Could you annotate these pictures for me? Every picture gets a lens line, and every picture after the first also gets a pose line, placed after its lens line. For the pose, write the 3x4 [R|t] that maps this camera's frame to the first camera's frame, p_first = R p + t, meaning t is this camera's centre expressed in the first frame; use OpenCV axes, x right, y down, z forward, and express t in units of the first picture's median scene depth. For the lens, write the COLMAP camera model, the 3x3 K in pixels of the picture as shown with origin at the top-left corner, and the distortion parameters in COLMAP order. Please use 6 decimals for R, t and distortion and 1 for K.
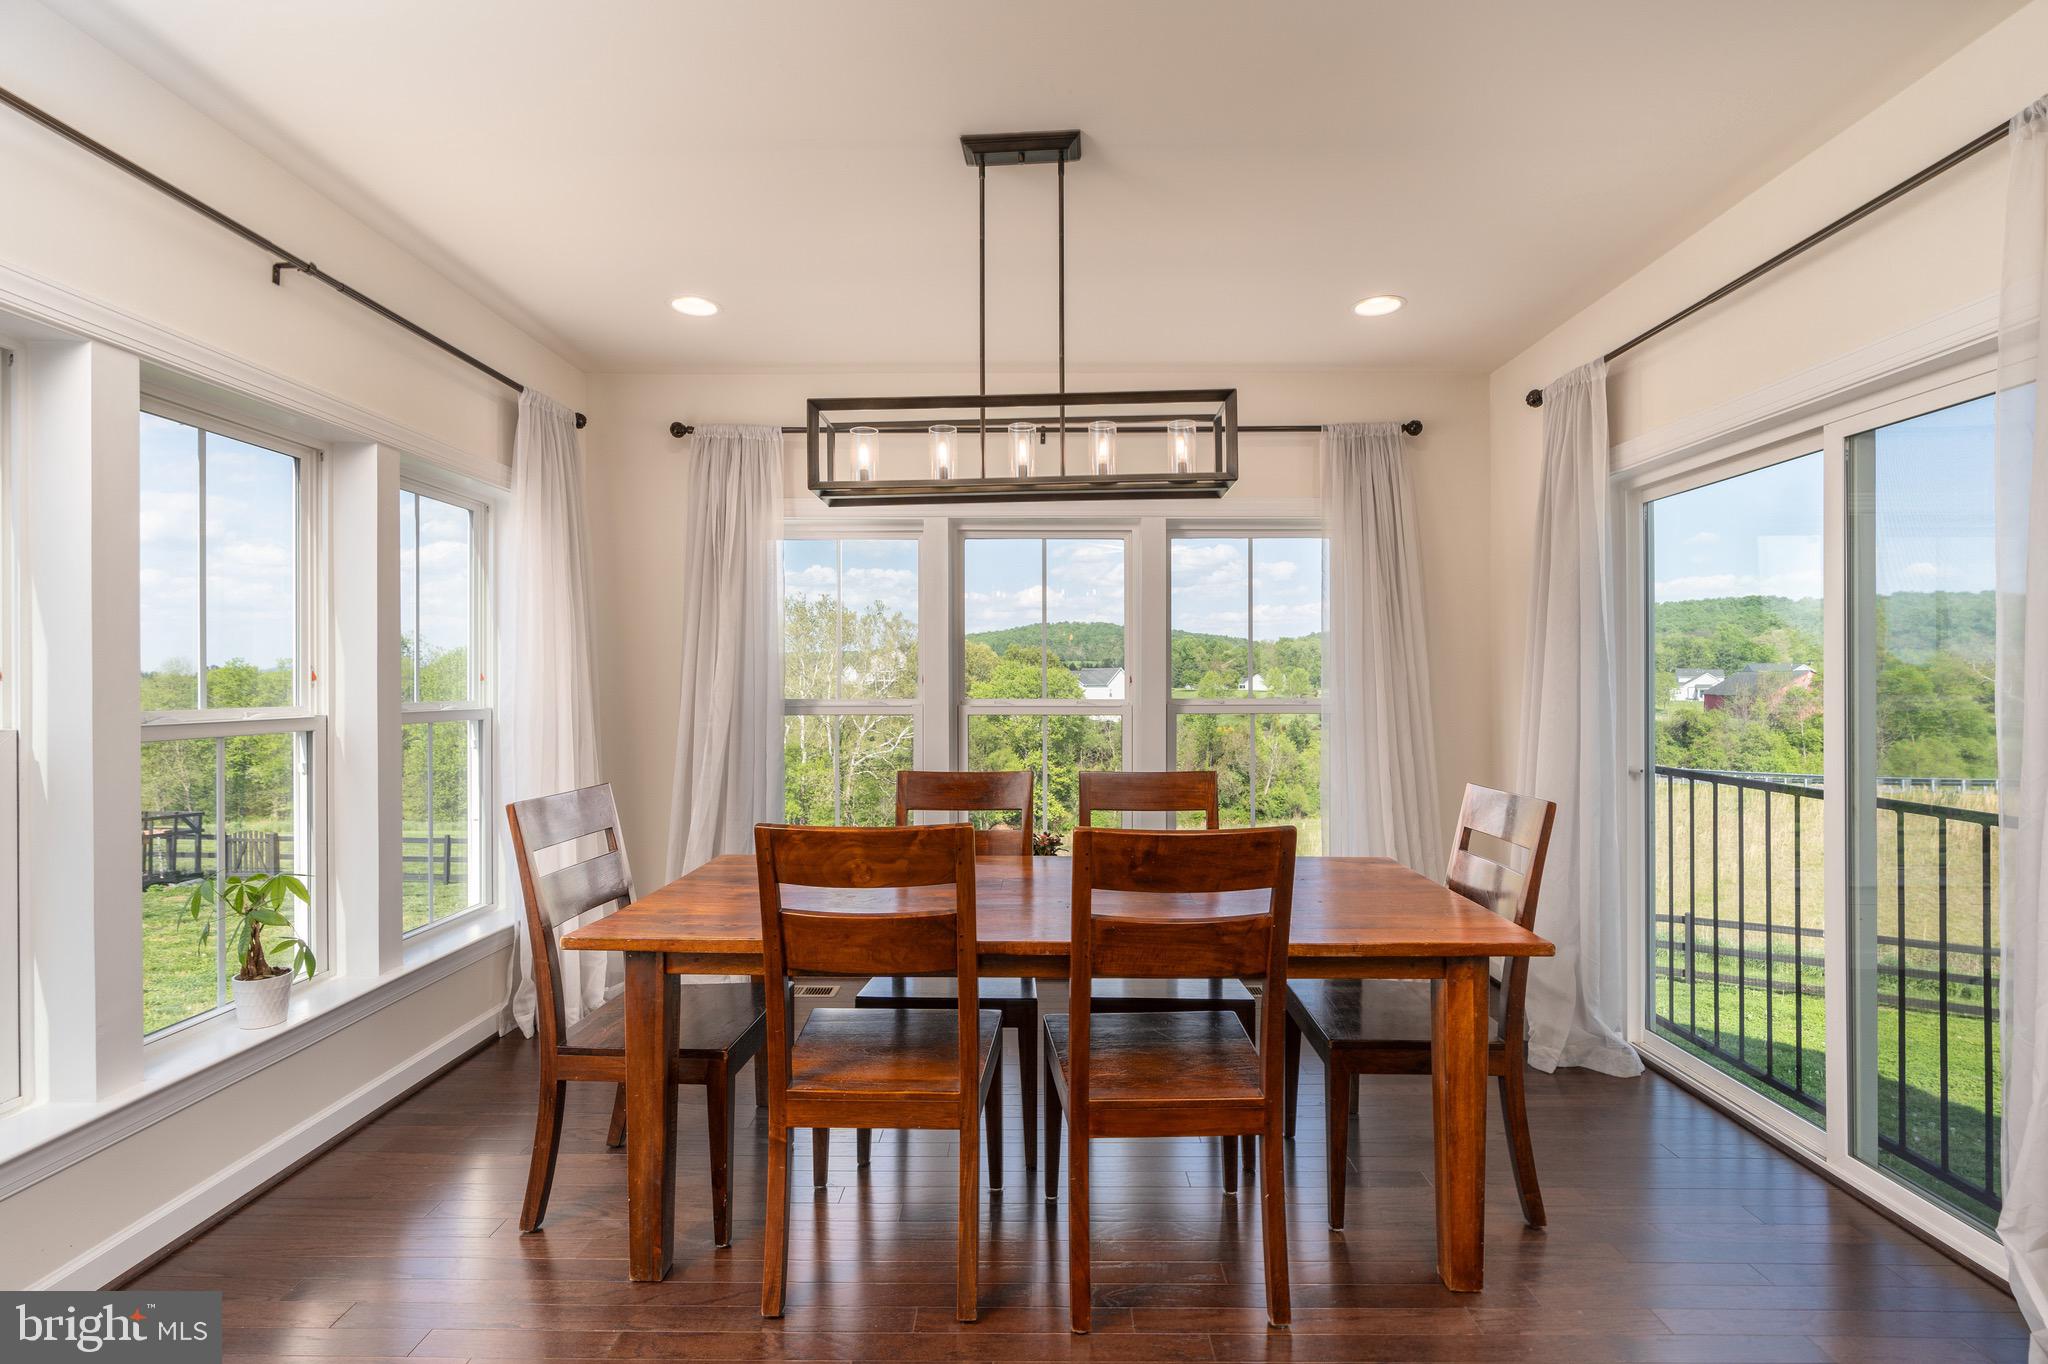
lens RADIAL K [[938.8, 0, 1025.4], [0, 938.8, 676.8], [0, 0, 1]] dist [-0.001232, 0.000972]
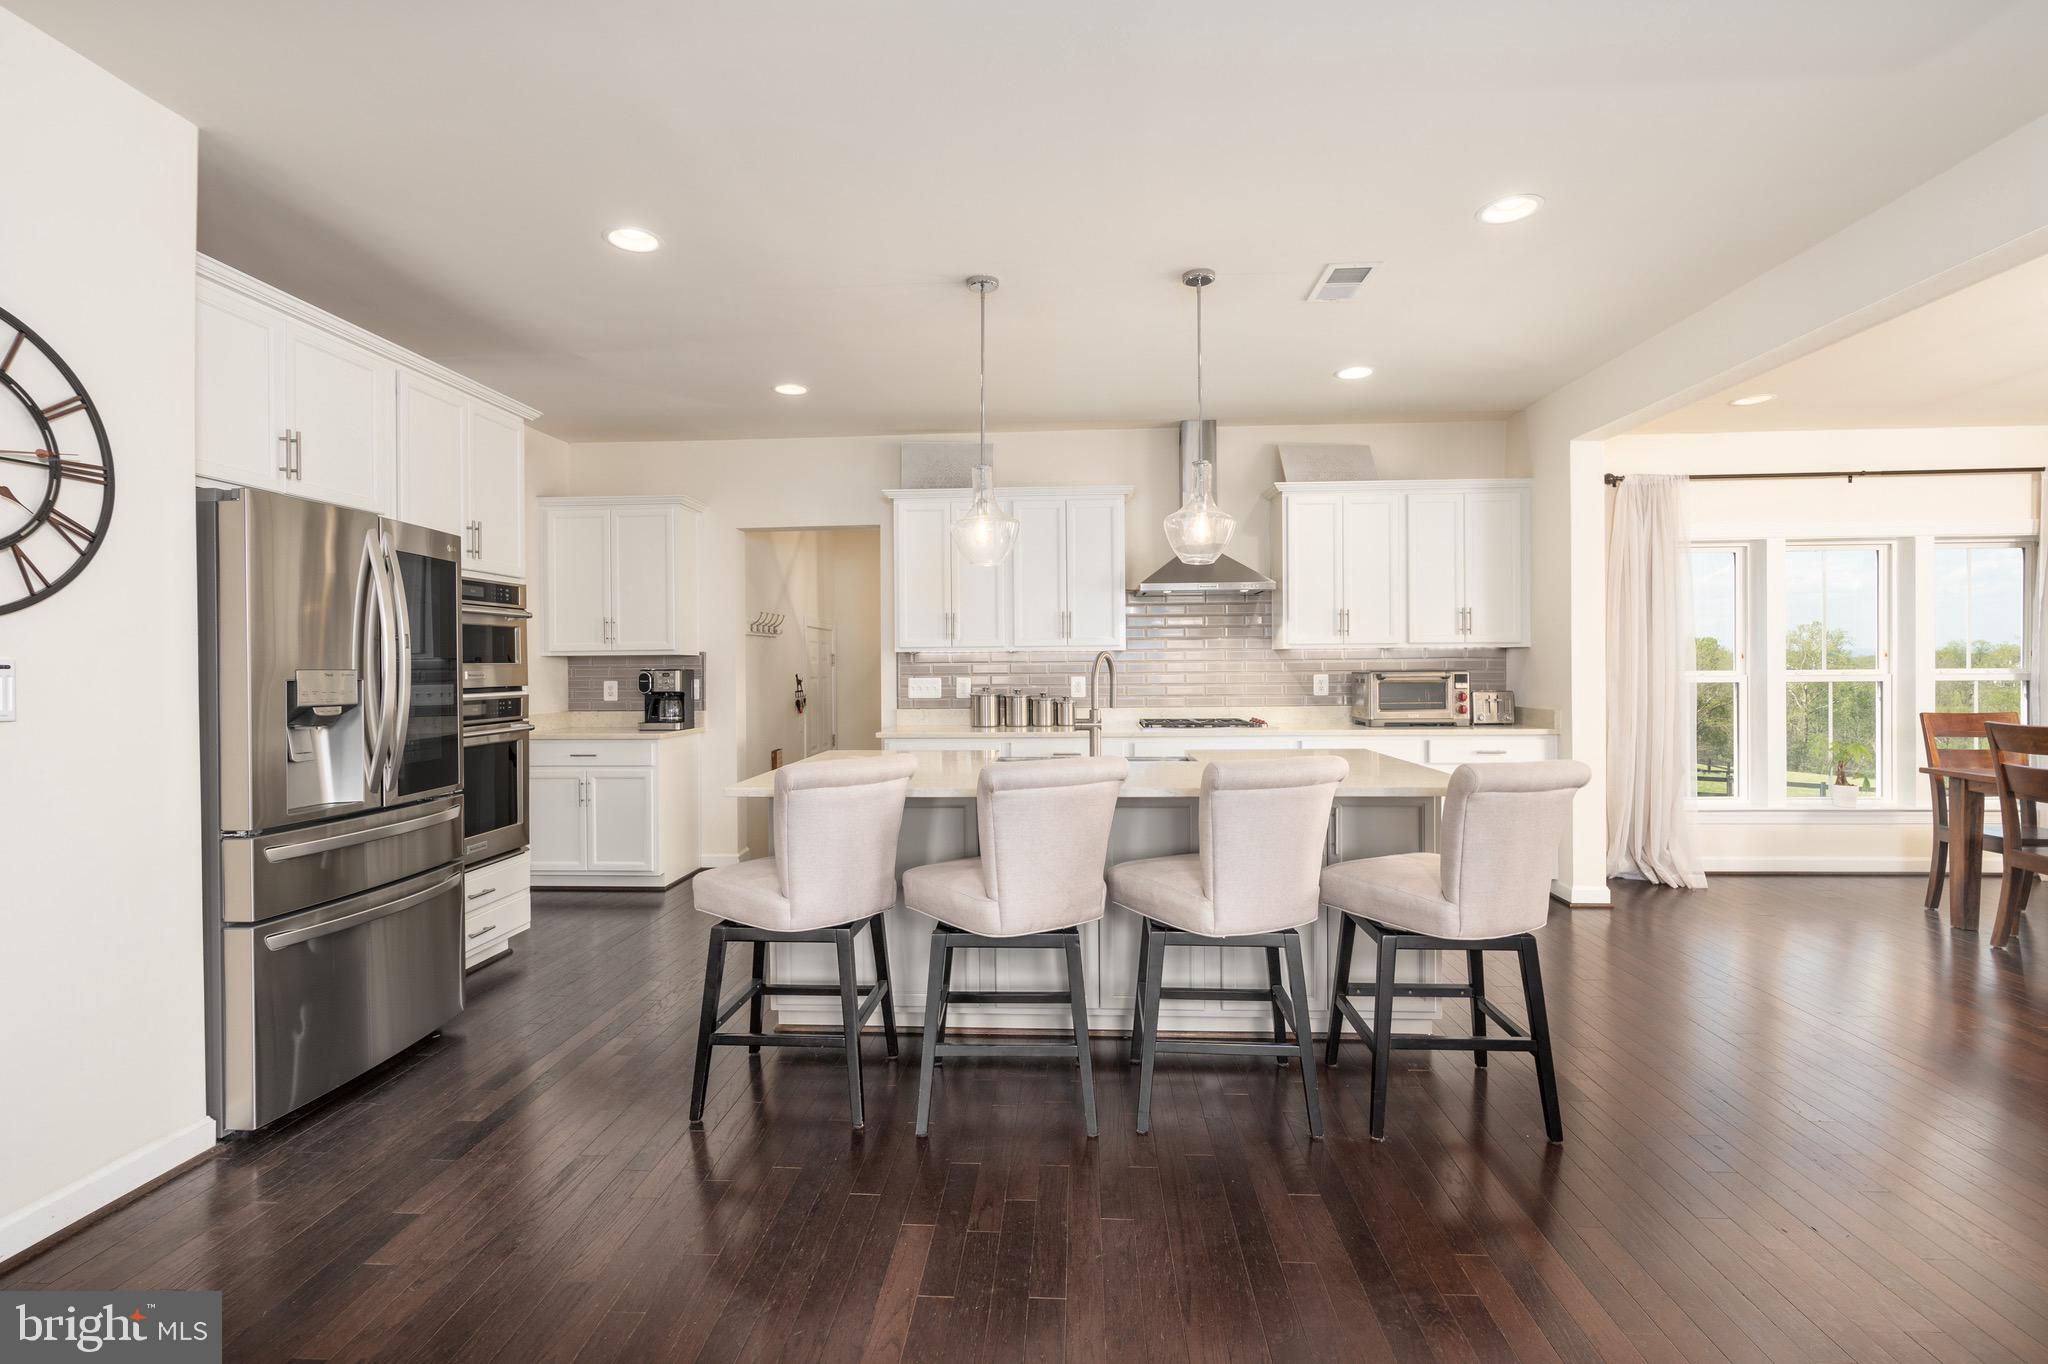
lens RADIAL K [[938.8, 0, 1025.4], [0, 938.8, 676.8], [0, 0, 1]] dist [-0.001232, 0.000972]
pose [[-0.034101, 0.013558, -0.999326, 1.604195], [0.013463, 0.999823, 0.013105, -0.005053], [0.999328, -0.013007, -0.034277, -0.957723]]
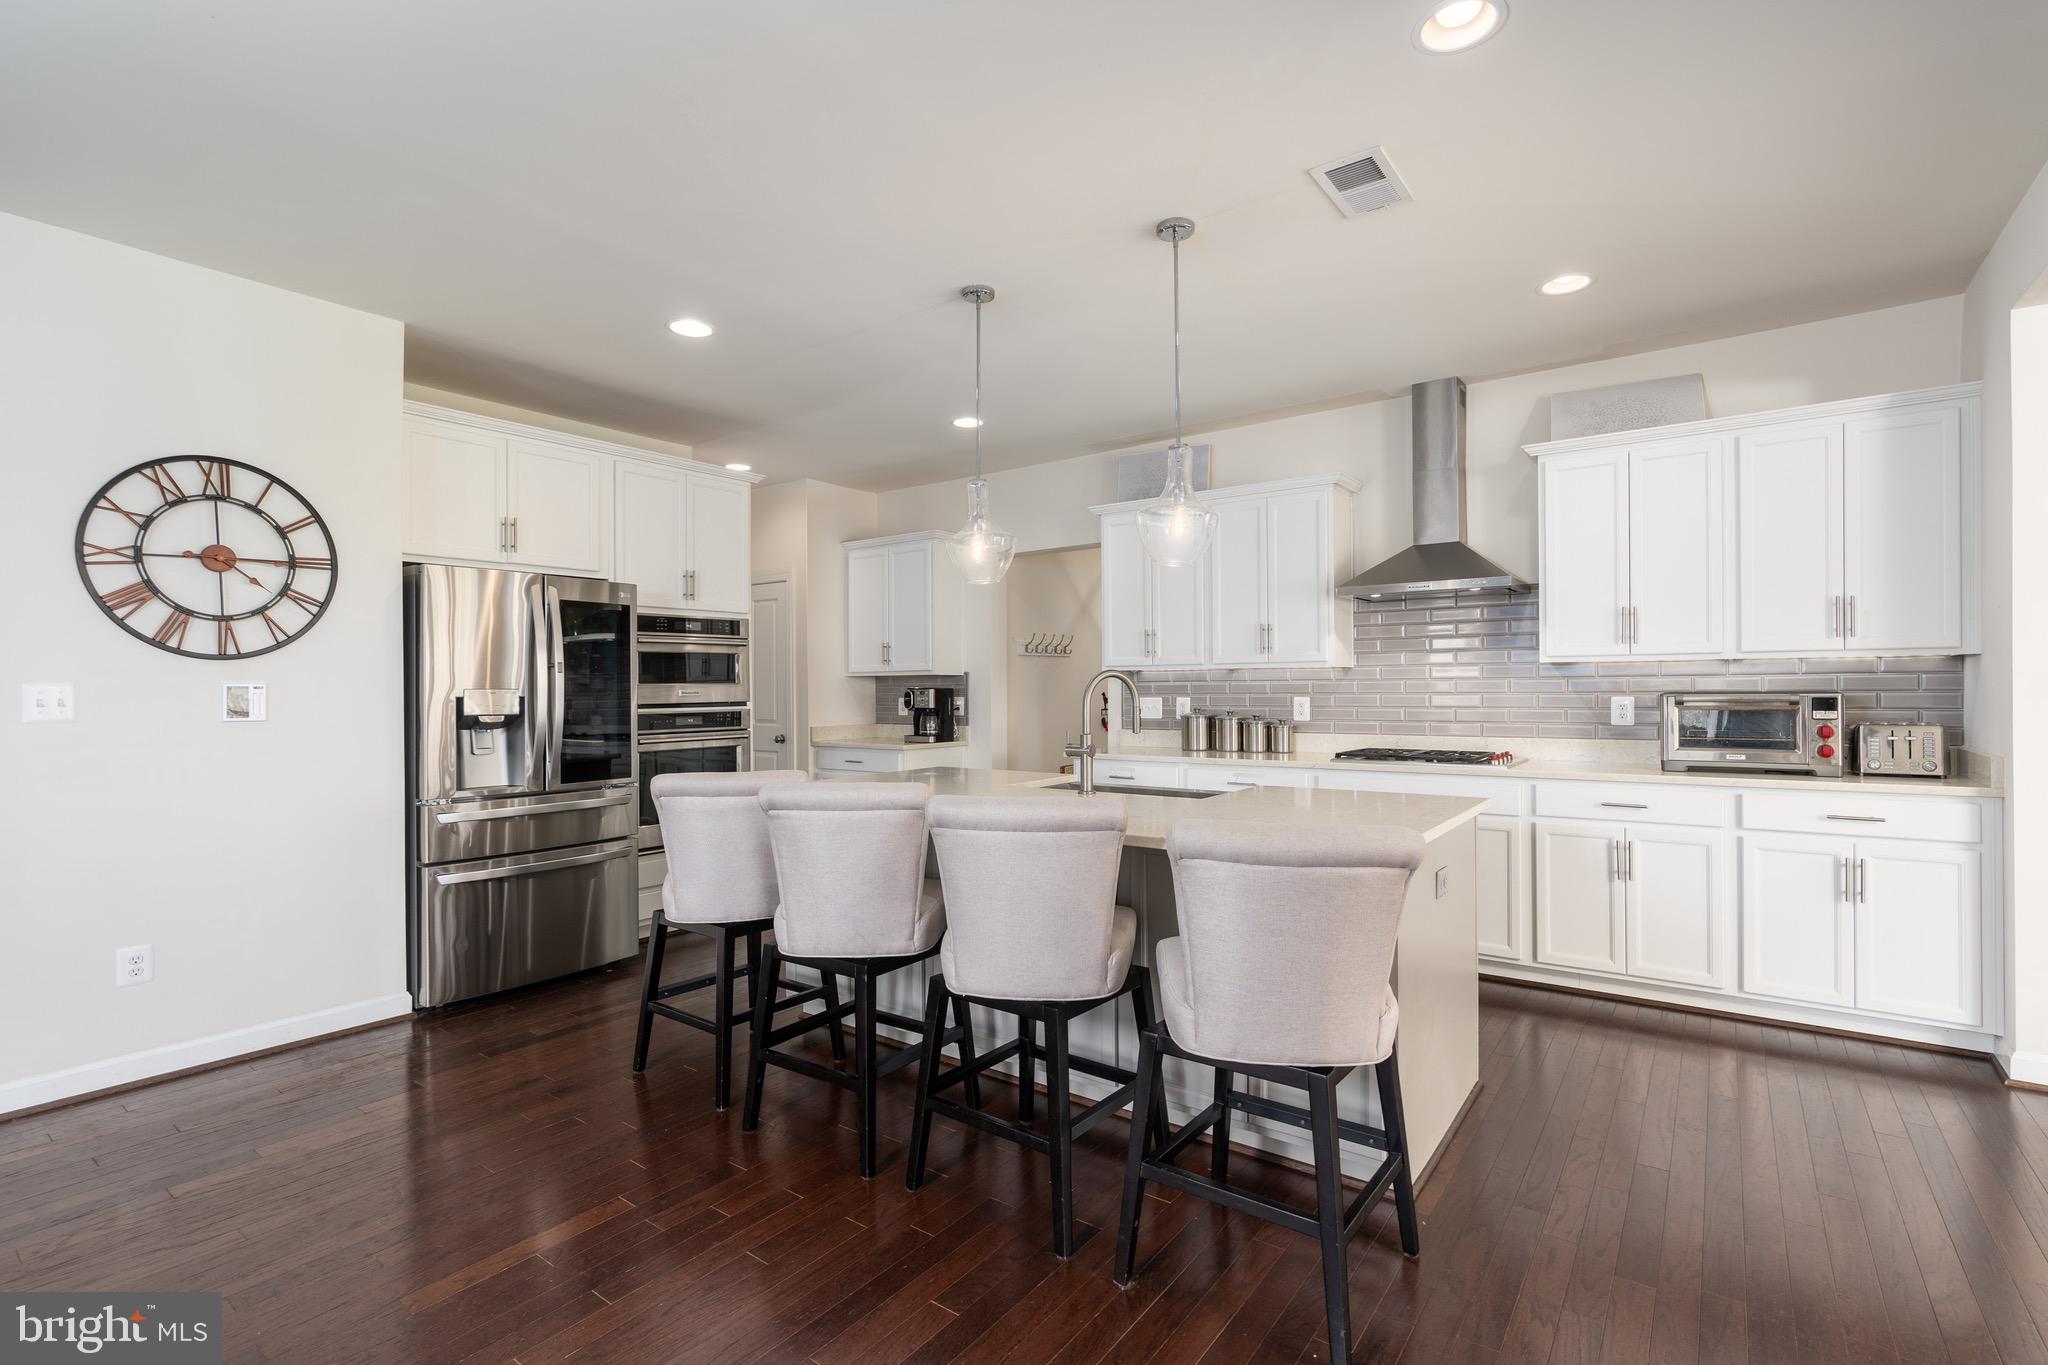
lens RADIAL K [[944.0, 0, 1039.8], [0, 944.0, 692.5], [0, 0, 1]] dist [-0.001735, 0.000111]
pose [[-0.578064, 0.010714, -0.815921, 1.243480], [0.013698, 0.999900, 0.003426, 0.002920], [0.815876, -0.009196, -0.578154, -0.138638]]
